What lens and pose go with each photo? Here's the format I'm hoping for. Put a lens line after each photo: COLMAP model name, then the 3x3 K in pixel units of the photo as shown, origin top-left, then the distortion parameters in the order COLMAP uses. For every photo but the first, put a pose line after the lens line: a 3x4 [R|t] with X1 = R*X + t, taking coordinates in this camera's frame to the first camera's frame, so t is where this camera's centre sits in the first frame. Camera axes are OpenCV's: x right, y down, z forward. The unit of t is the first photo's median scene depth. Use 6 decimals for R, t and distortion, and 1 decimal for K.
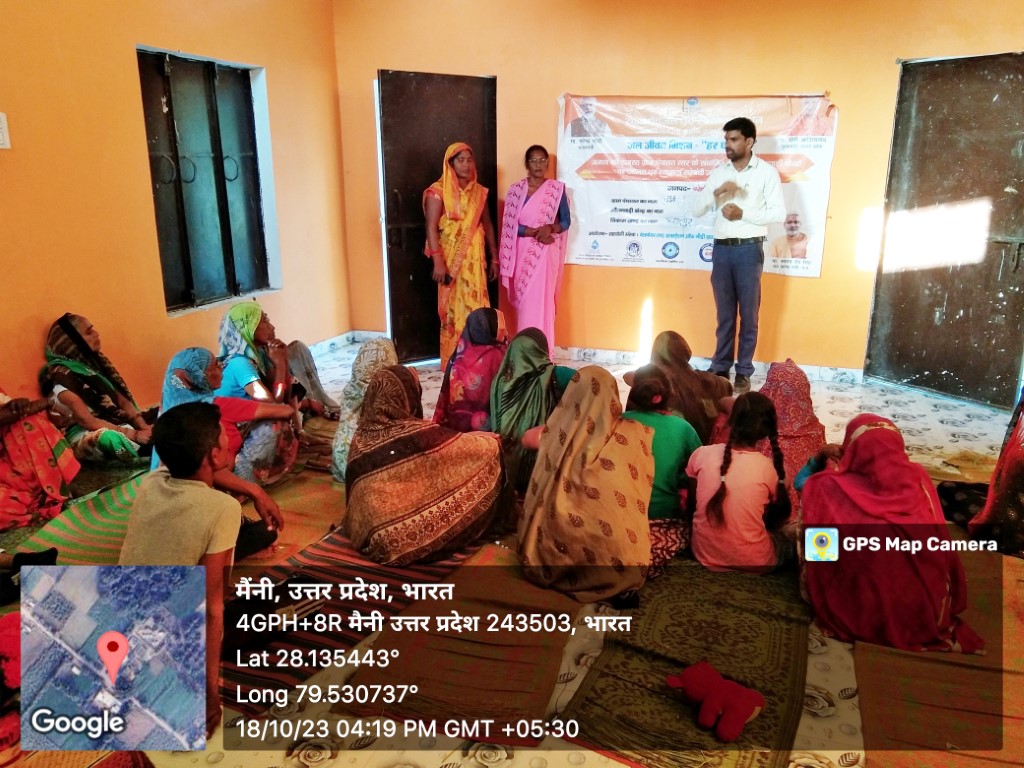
lens RADIAL K [[802.4, 0, 517.9], [0, 802.4, 386.8], [0, 0, 1]] dist [0.007181, -0.006861]
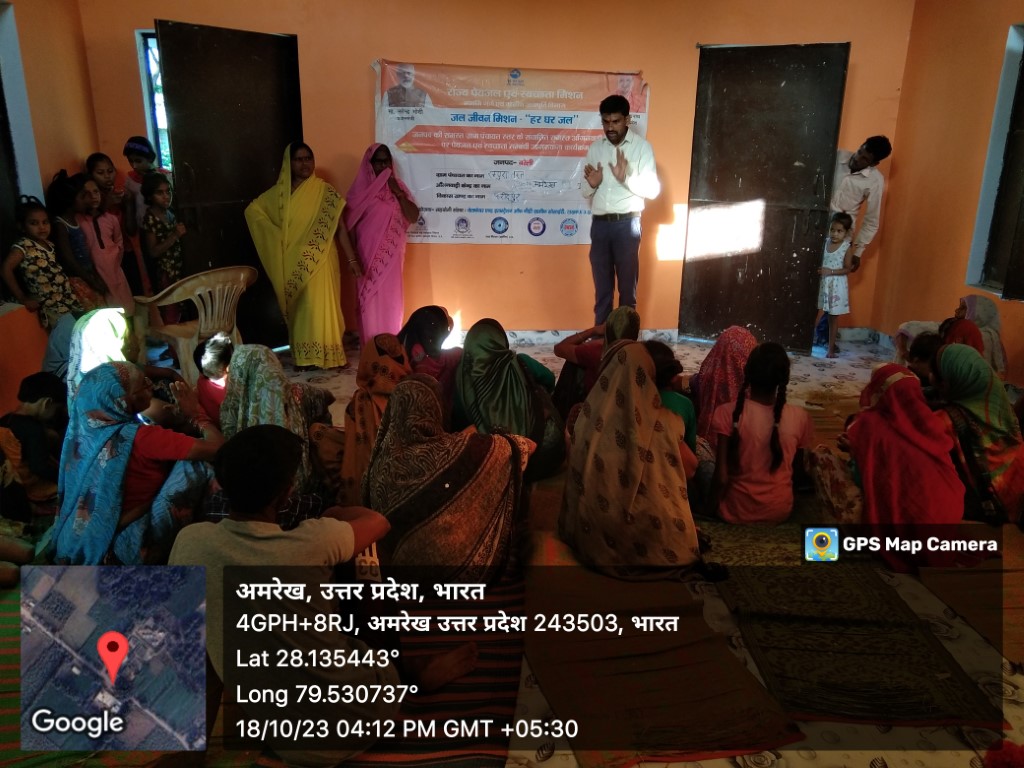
lens RADIAL K [[802.4, 0, 509.0], [0, 802.4, 377.8], [0, 0, 1]] dist [0.007181, -0.006861]
pose [[0.901347, -0.113201, 0.418043, -0.236991], [0.103526, 0.993570, 0.045834, -0.028306], [-0.420544, 0.001965, 0.907270, 0.101206]]
